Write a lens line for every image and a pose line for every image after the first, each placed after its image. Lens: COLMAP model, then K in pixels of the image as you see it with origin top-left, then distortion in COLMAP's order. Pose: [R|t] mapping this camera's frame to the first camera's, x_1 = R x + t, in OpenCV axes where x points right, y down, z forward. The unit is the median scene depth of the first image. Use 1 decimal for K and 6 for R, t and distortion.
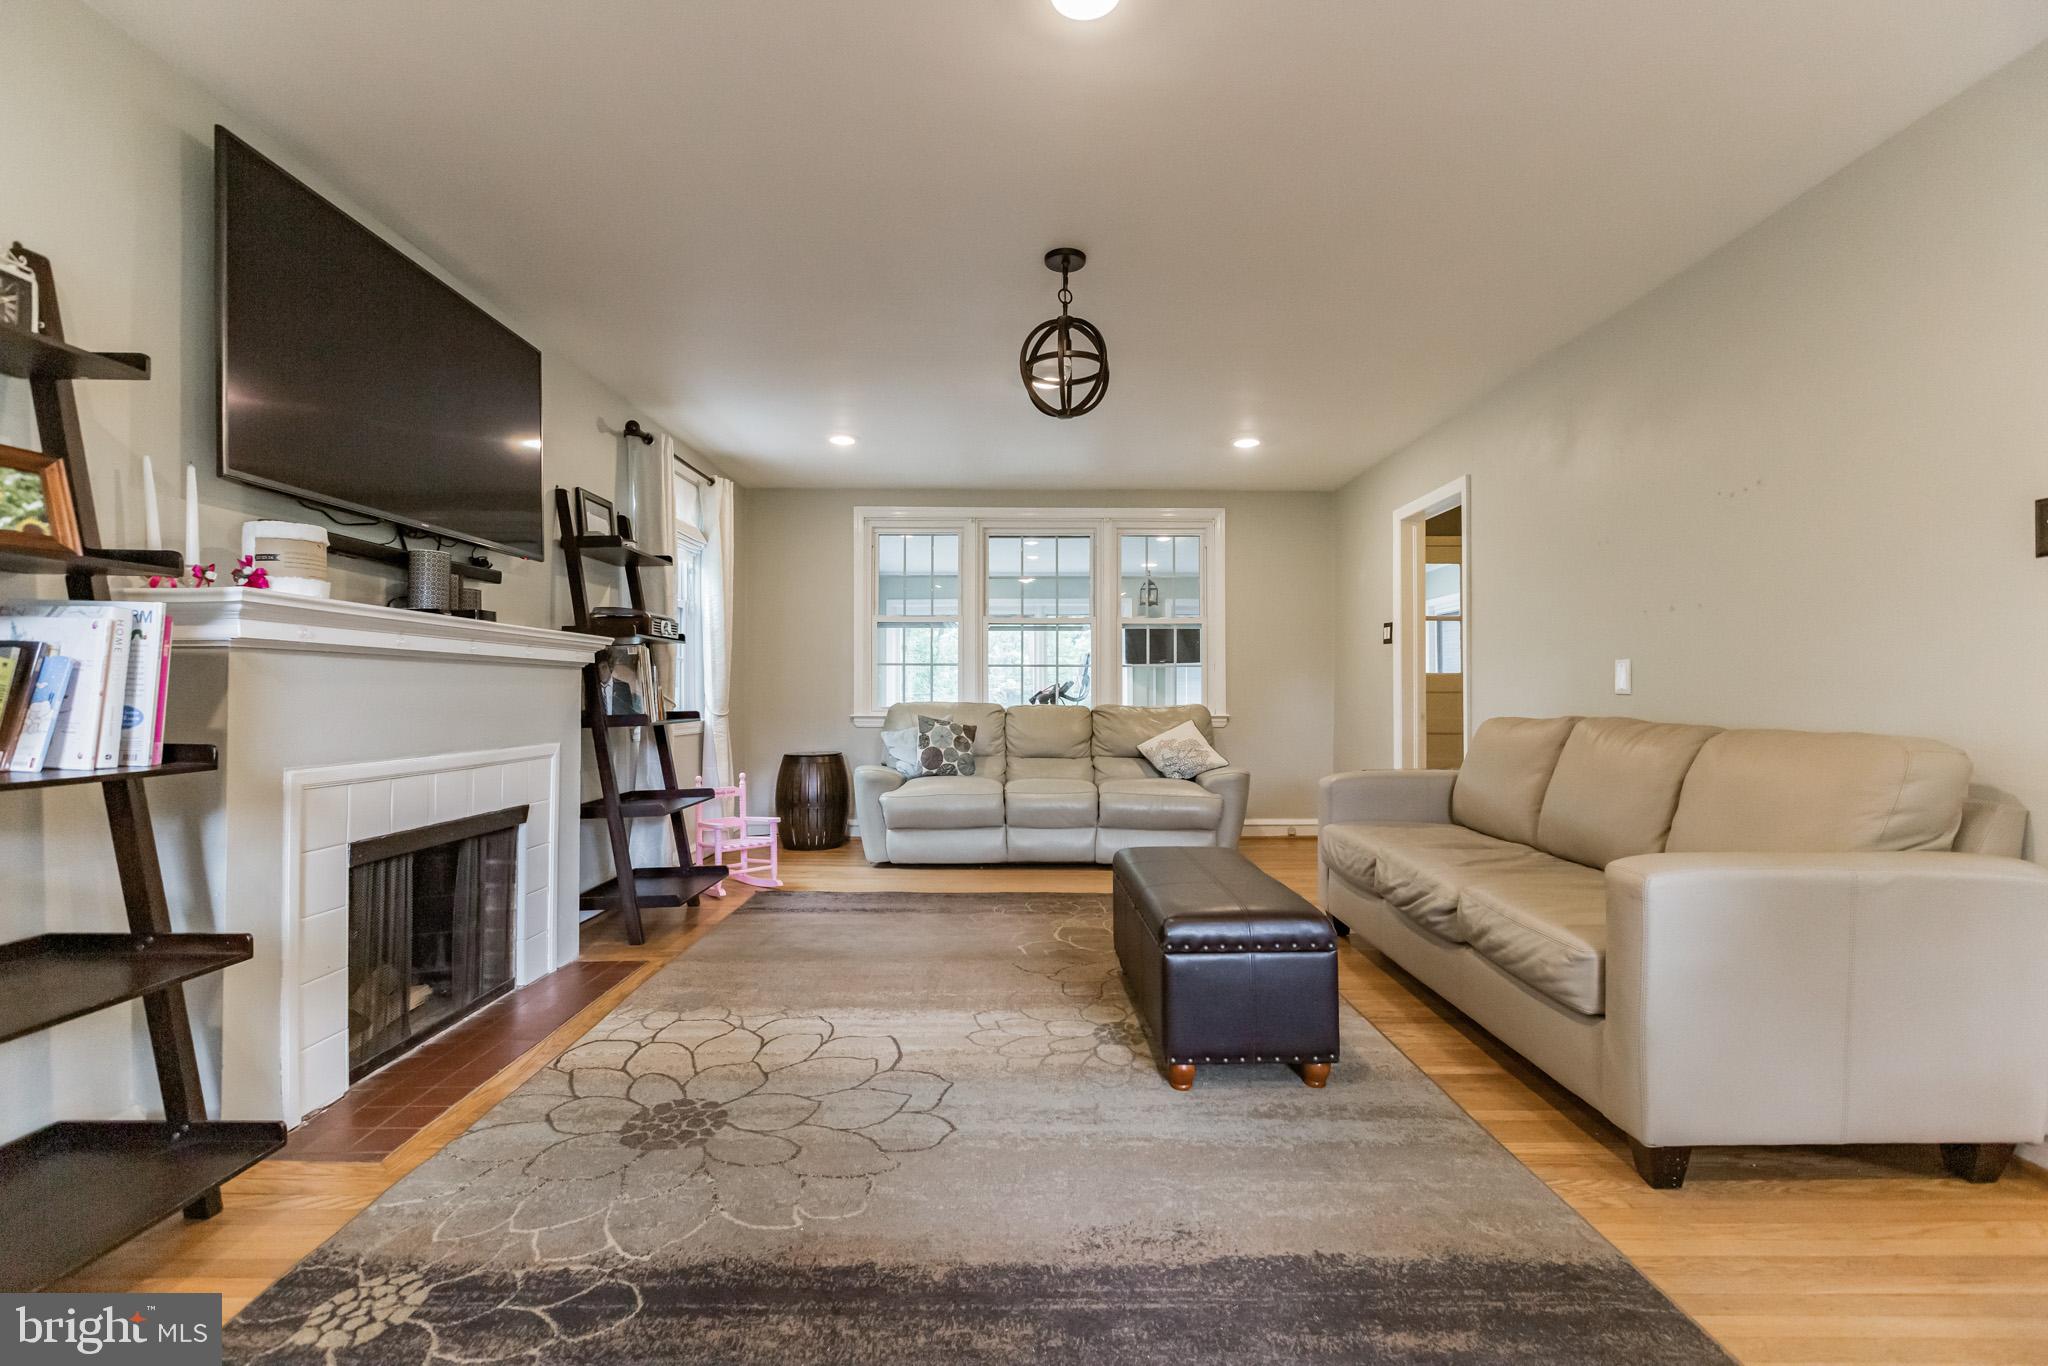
lens RADIAL K [[916.8, 0, 1017.8], [0, 916.8, 688.4], [0, 0, 1]] dist [0.001309, 0.000322]
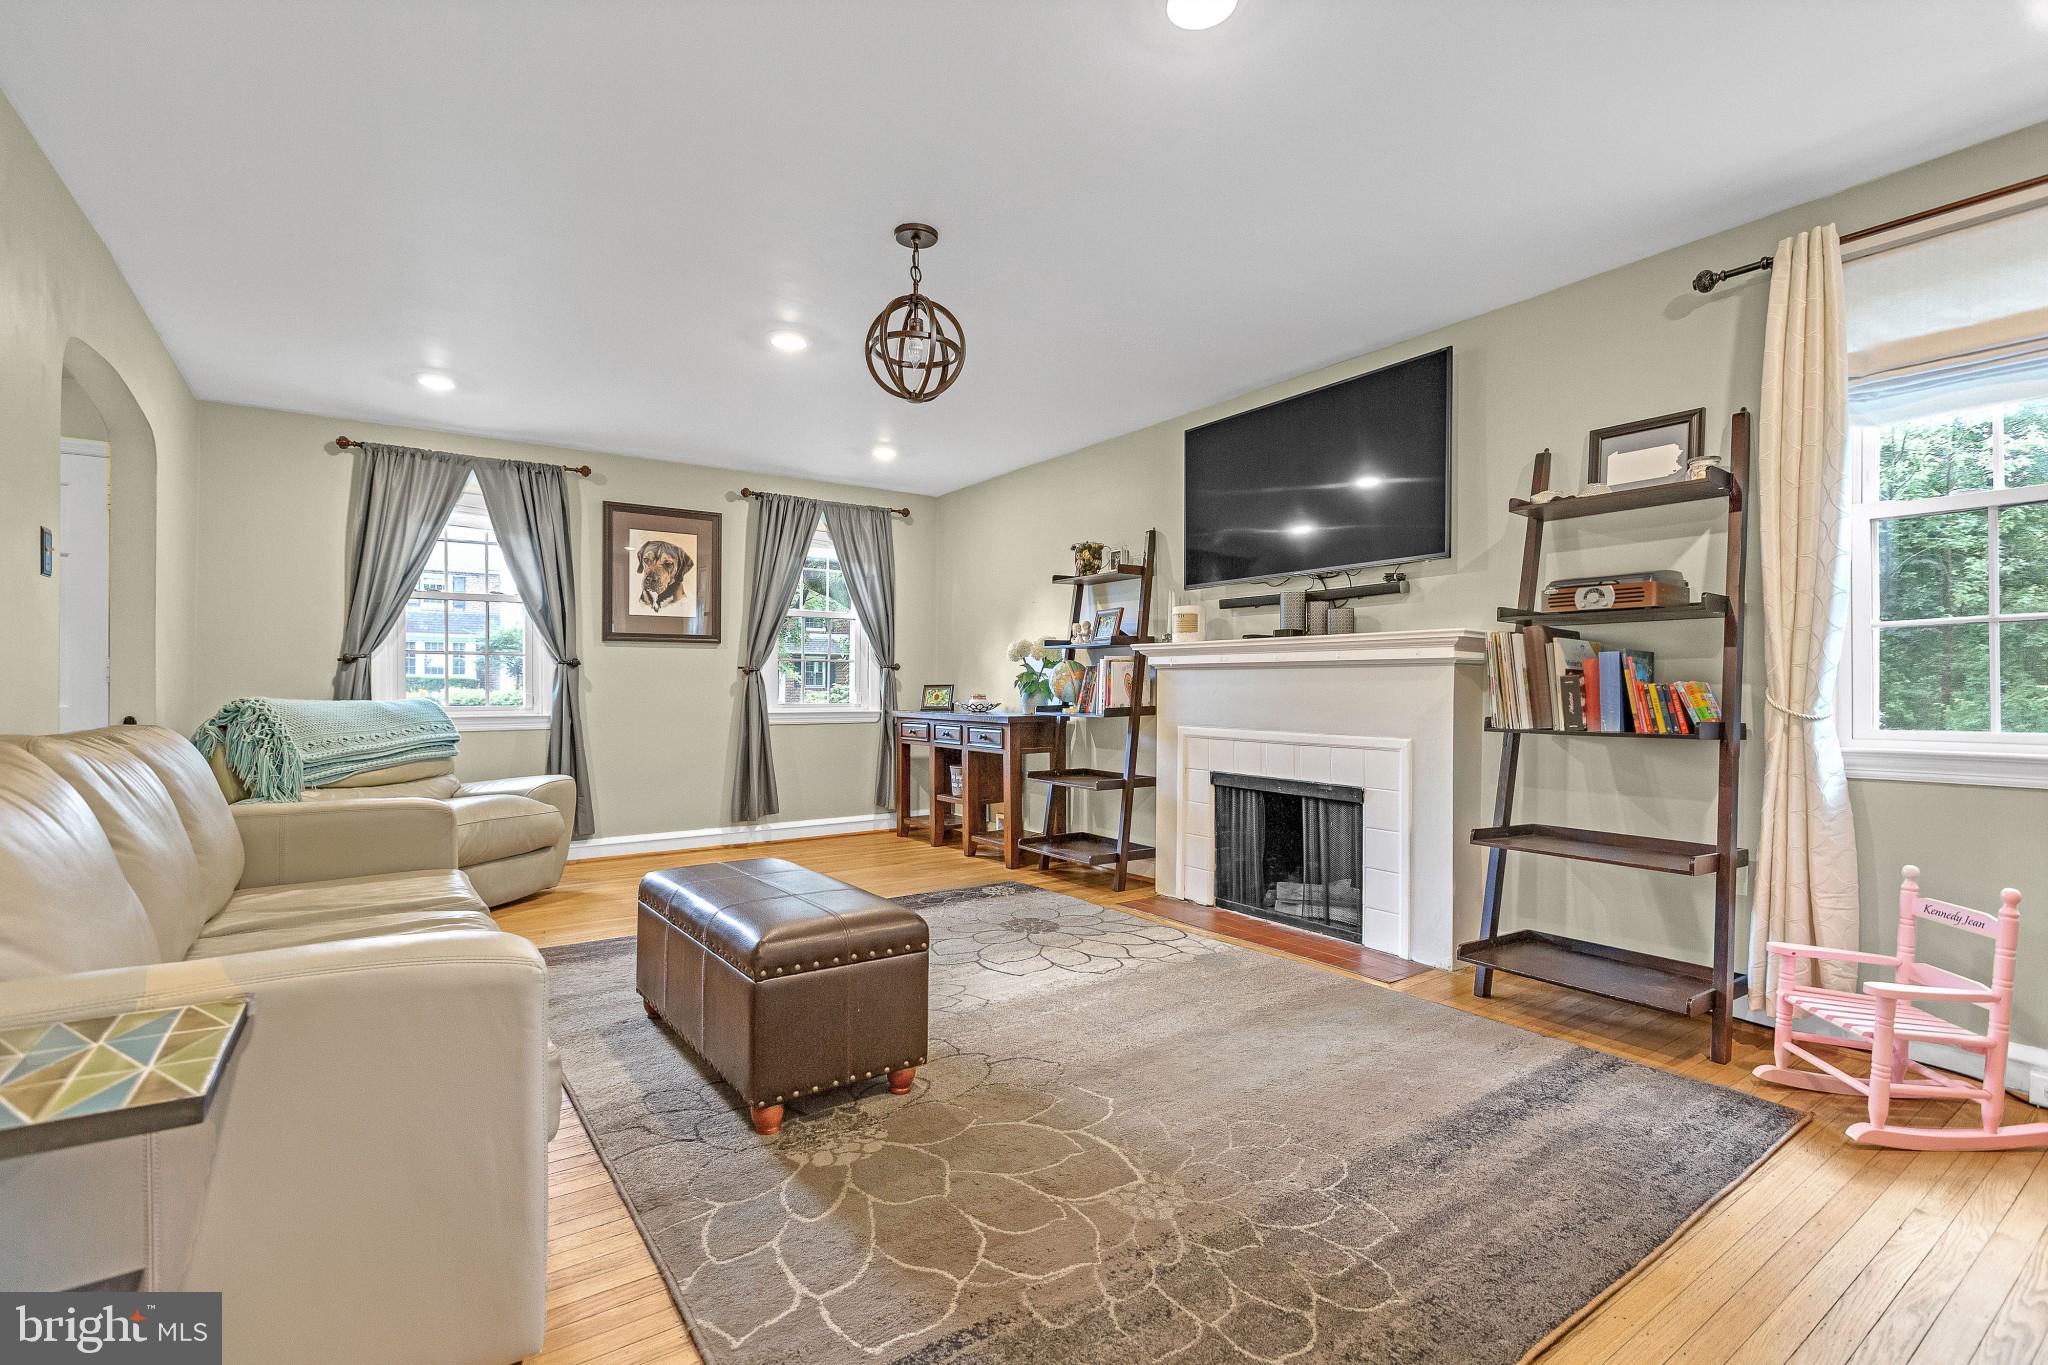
lens RADIAL K [[912.1, 0, 1024.5], [0, 912.1, 687.1], [0, 0, 1]] dist [-0.001716, -0.001052]
pose [[-0.814567, -0.001333, -0.580068, 0.531238], [-0.000330, 0.999998, -0.001835, 0.004085], [0.580070, -0.001303, -0.814566, 1.911027]]
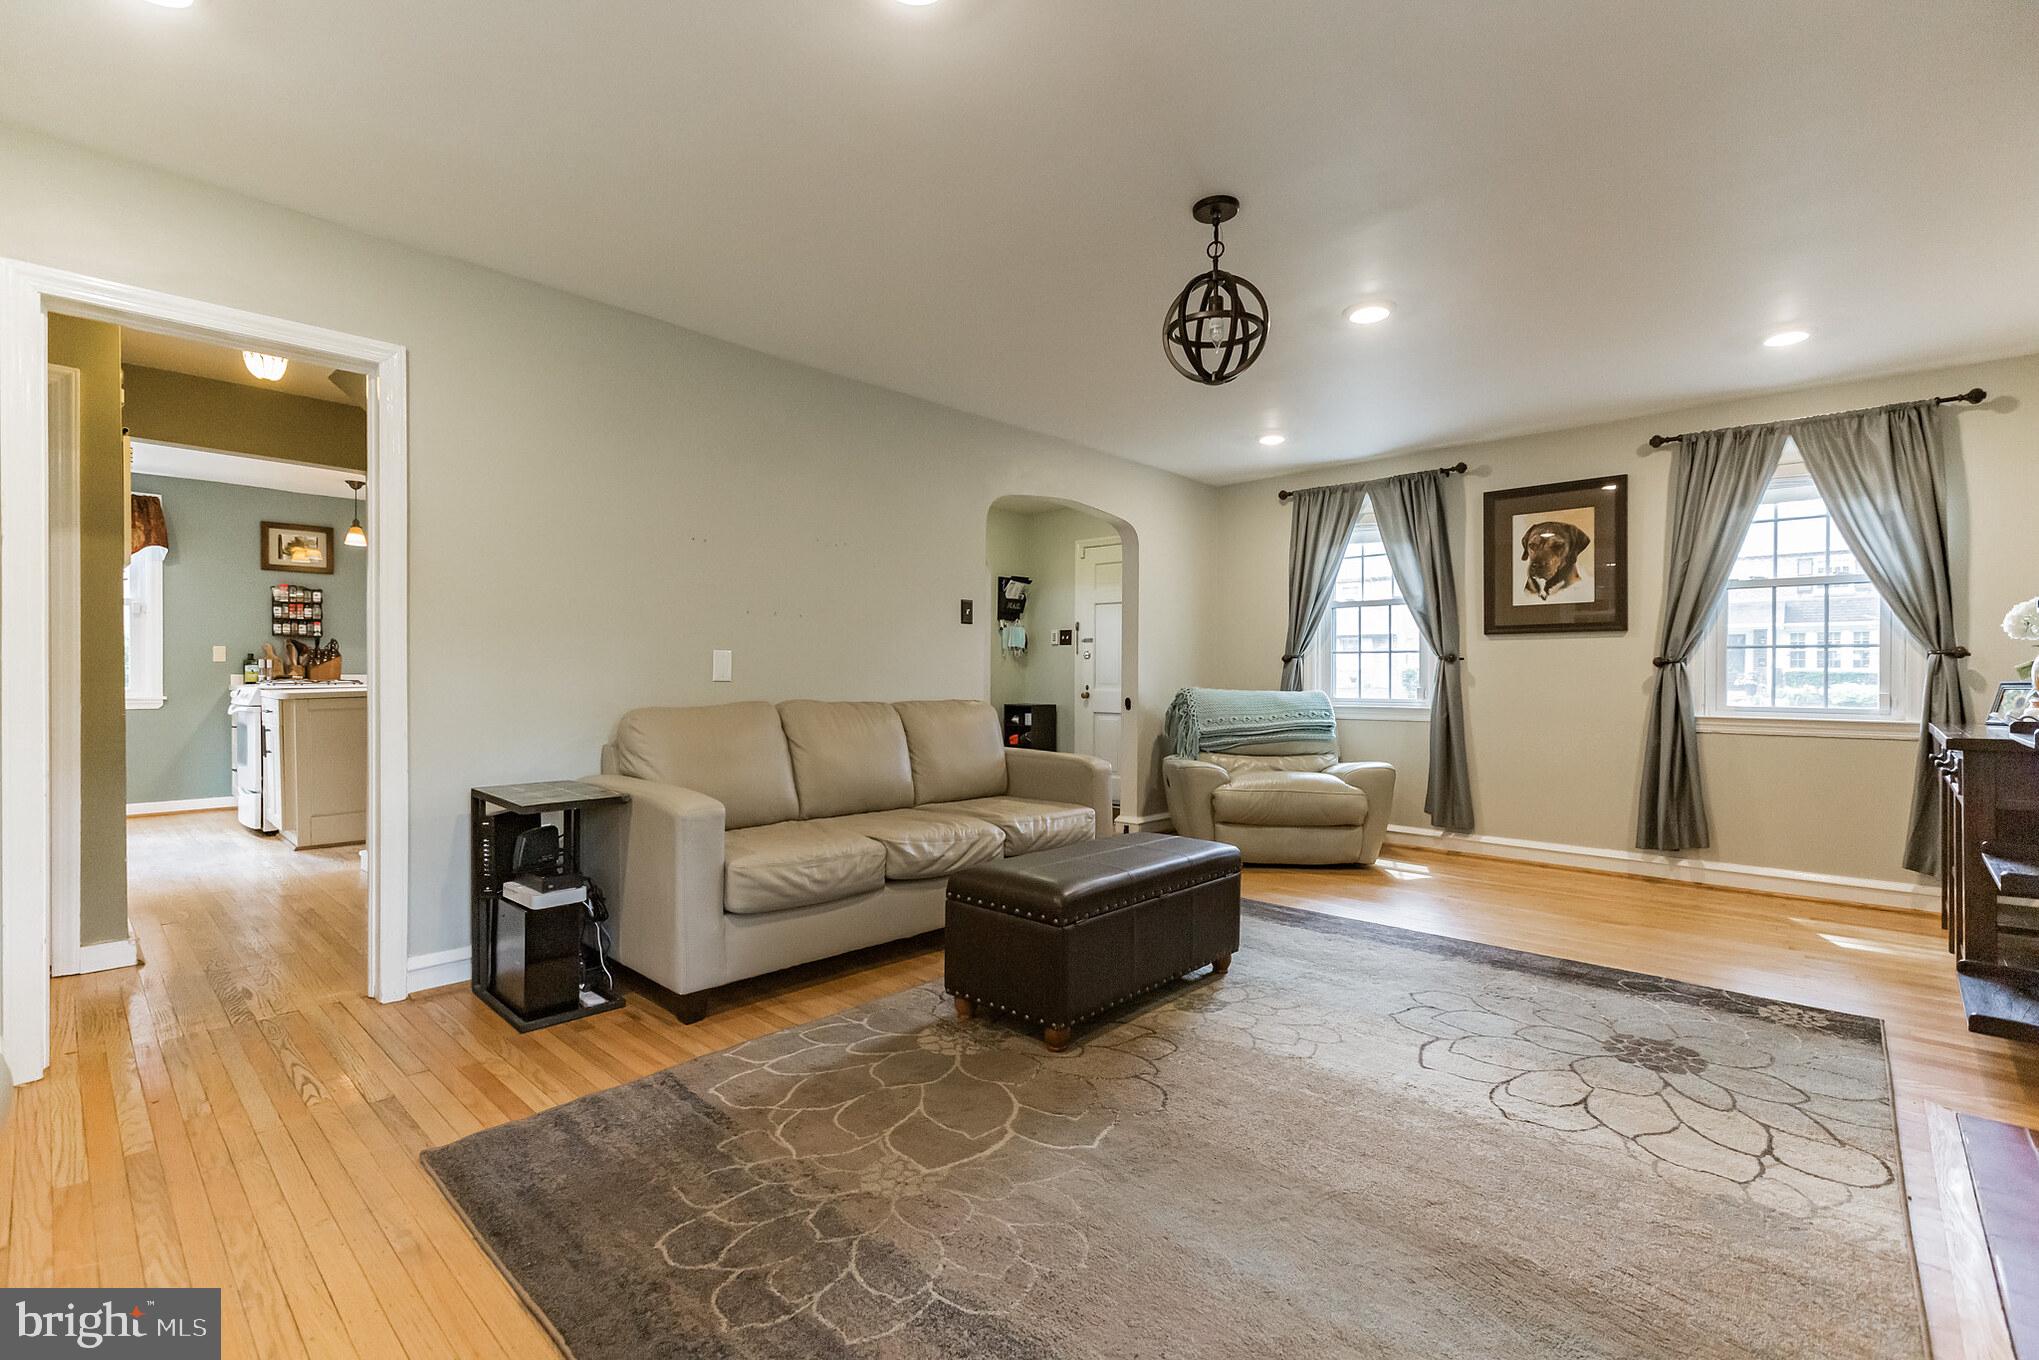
lens RADIAL K [[908.1, 0, 1018.3], [0, 908.1, 672.7], [0, 0, 1]] dist [-0.001716, -0.001052]
pose [[-0.736033, -0.000615, 0.676945, -0.434525], [-0.006885, 0.999955, -0.006578, 0.000673], [-0.676911, -0.009502, -0.736004, 1.866047]]
